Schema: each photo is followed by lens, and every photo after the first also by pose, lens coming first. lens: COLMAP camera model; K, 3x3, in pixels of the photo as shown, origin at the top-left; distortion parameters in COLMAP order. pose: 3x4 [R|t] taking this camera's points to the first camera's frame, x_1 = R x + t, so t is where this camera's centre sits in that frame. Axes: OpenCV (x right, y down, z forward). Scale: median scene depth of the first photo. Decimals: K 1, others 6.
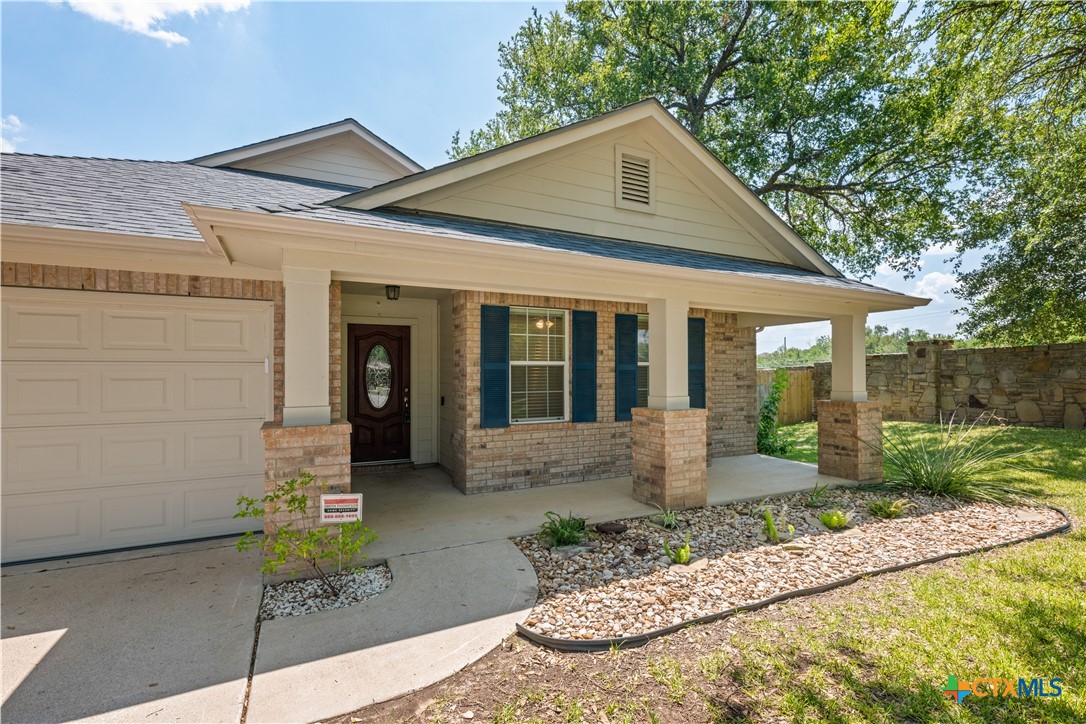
lens RADIAL K [[493.0, 0, 543.0], [0, 493.0, 362.0], [0, 0, 1]] dist [0.001230, 0.000068]
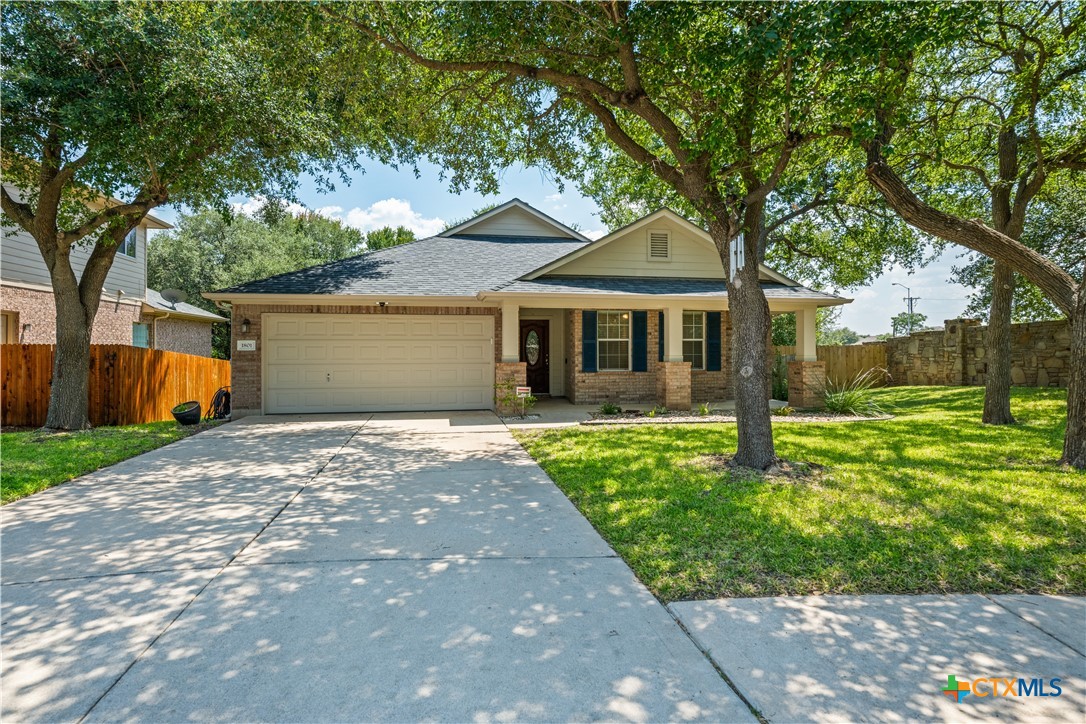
lens RADIAL K [[570.6, 0, 543.0], [0, 570.6, 362.0], [0, 0, 1]] dist [0.002205, 0.000305]
pose [[0.960167, 0.004017, -0.279399, 0.359916], [0.006749, 0.999272, 0.037560, 0.003694], [0.279346, -0.037949, 0.959440, -1.240445]]
